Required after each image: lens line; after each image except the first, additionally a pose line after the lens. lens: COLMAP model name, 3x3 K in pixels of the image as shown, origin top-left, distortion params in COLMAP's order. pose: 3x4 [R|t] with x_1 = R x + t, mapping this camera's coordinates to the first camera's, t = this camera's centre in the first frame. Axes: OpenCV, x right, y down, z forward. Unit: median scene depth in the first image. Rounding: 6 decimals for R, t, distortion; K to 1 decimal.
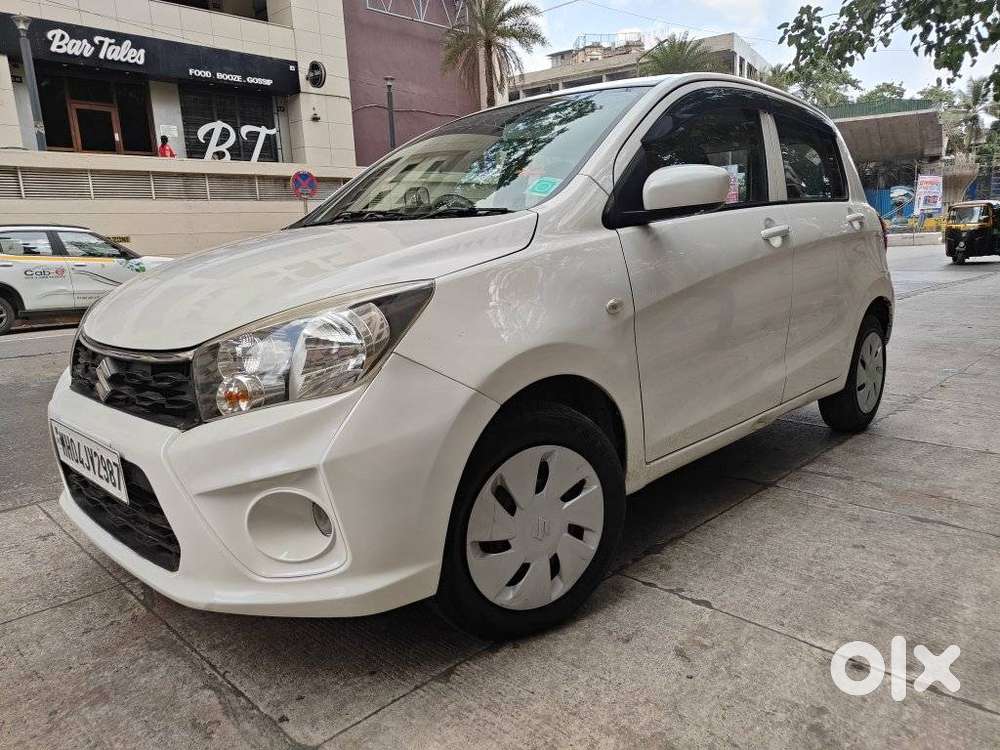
lens RADIAL K [[695.4, 0, 500.0], [0, 695.4, 375.0], [0, 0, 1]] dist [0.003753, 0.004250]
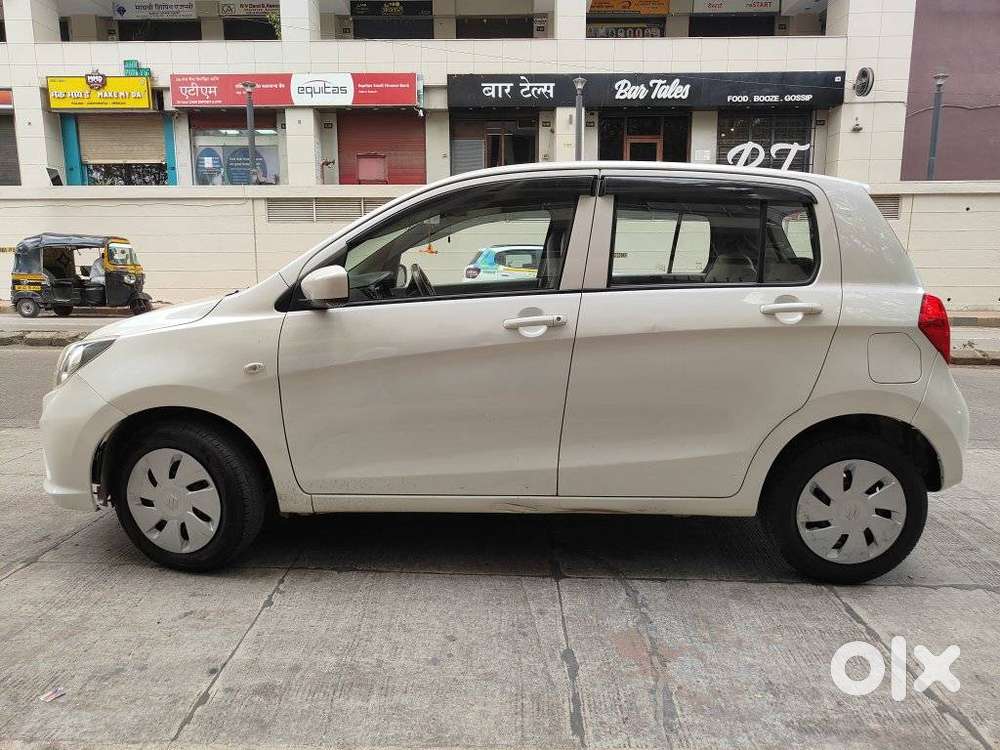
lens RADIAL K [[691.5, 0, 497.7], [0, 691.5, 376.4], [0, 0, 1]] dist [0.005349, 0.001331]
pose [[0.687051, 0.159487, -0.708890, 0.829520], [-0.164933, 0.984378, 0.061615, -0.138969], [0.707642, 0.074586, 0.702623, 0.209918]]
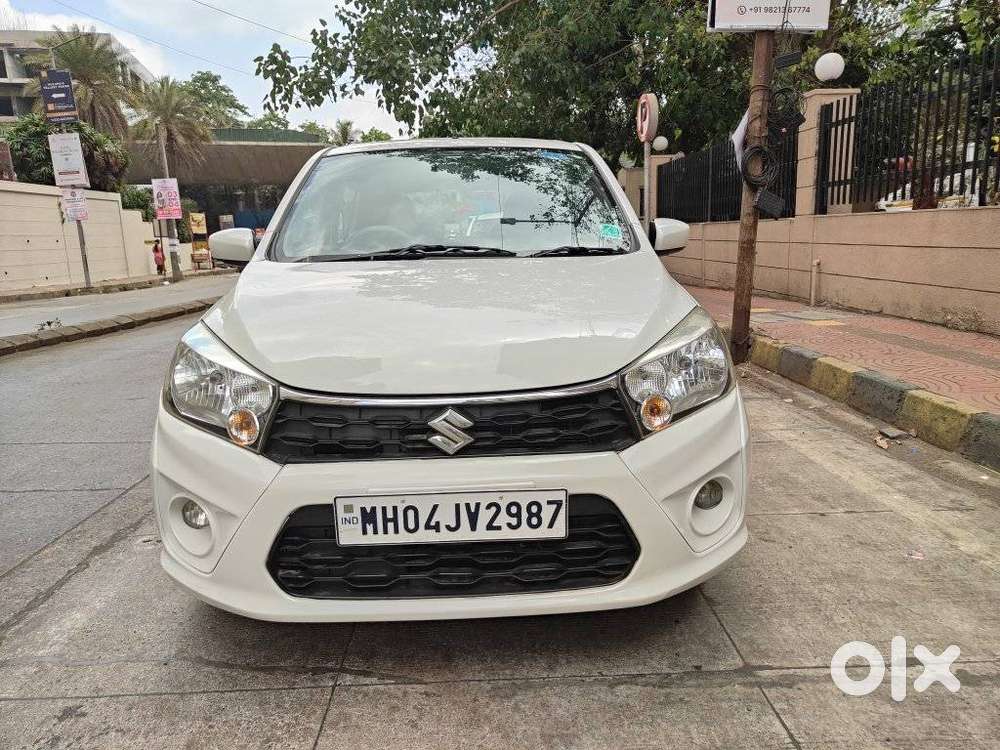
lens RADIAL K [[695.2, 0, 500.0], [0, 695.2, 375.0], [0, 0, 1]] dist [0.002376, 0.002113]
pose [[0.694503, -0.117031, 0.709908, -0.612019], [0.131743, 0.990686, 0.034434, -0.047735], [-0.707325, 0.069611, 0.703452, 0.154719]]
